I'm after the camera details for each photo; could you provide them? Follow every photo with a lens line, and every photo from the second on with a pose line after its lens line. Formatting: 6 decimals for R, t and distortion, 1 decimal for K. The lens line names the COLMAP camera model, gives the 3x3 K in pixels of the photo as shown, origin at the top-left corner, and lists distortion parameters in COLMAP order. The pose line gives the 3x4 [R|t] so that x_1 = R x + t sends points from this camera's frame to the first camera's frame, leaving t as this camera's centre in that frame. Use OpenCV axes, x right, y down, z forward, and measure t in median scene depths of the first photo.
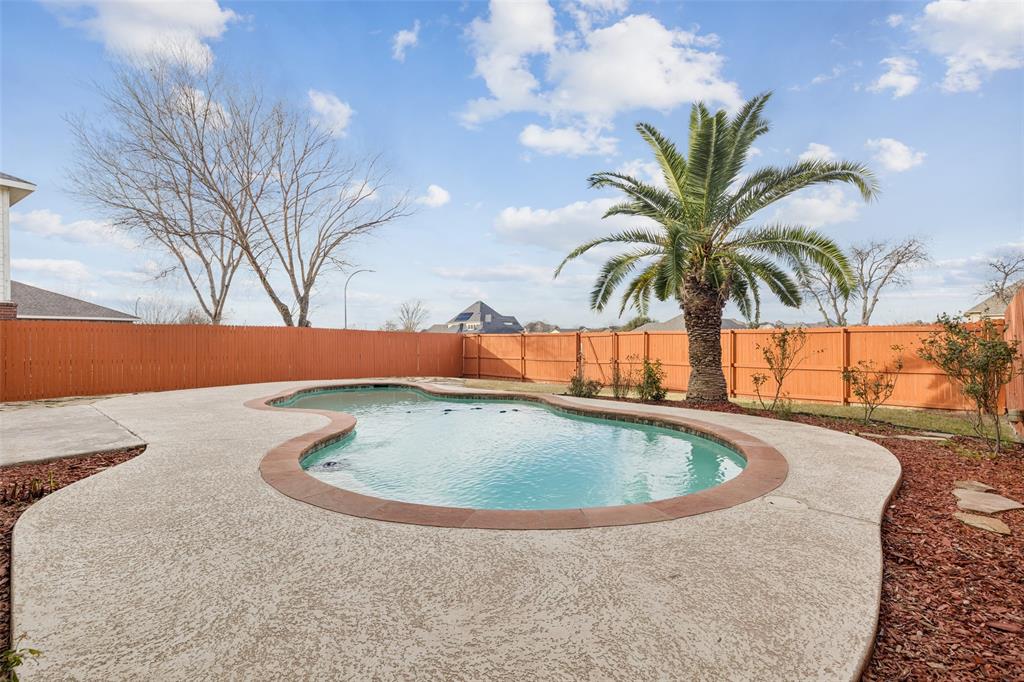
lens RADIAL K [[466.7, 0, 510.4], [0, 466.7, 348.4], [0, 0, 1]] dist [-0.000308, -0.000821]
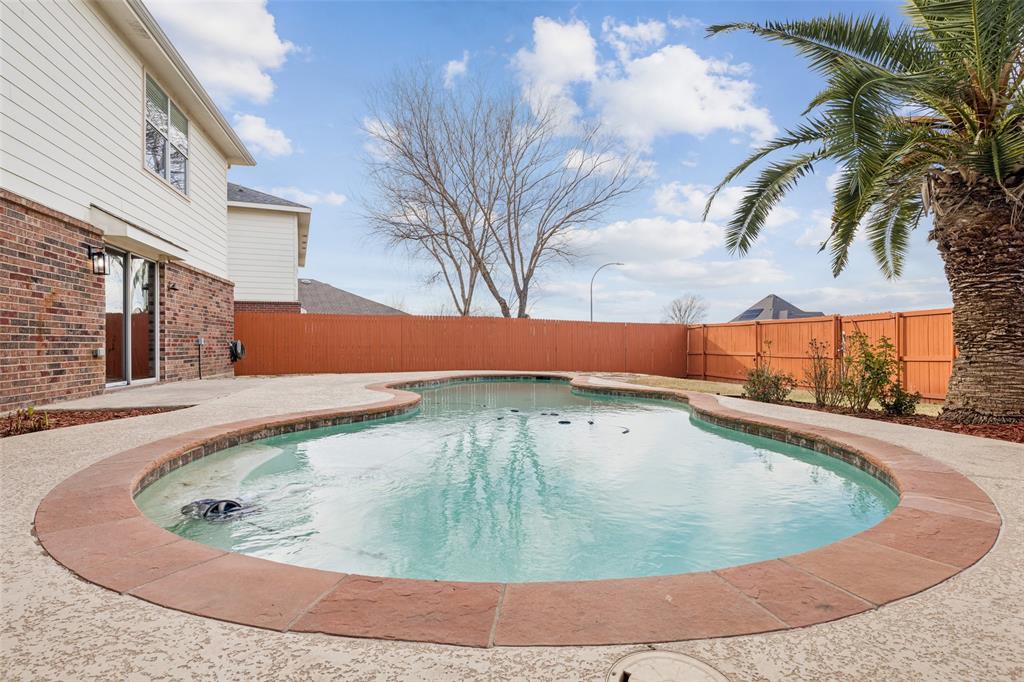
lens RADIAL K [[498.8, 0, 507.5], [0, 498.8, 341.6], [0, 0, 1]] dist [-0.004632, 0.001268]
pose [[0.838914, 0.001751, -0.544261, 0.175201], [-0.013782, 0.999743, -0.018026, 0.030116], [0.544089, 0.022623, 0.838722, 0.175702]]
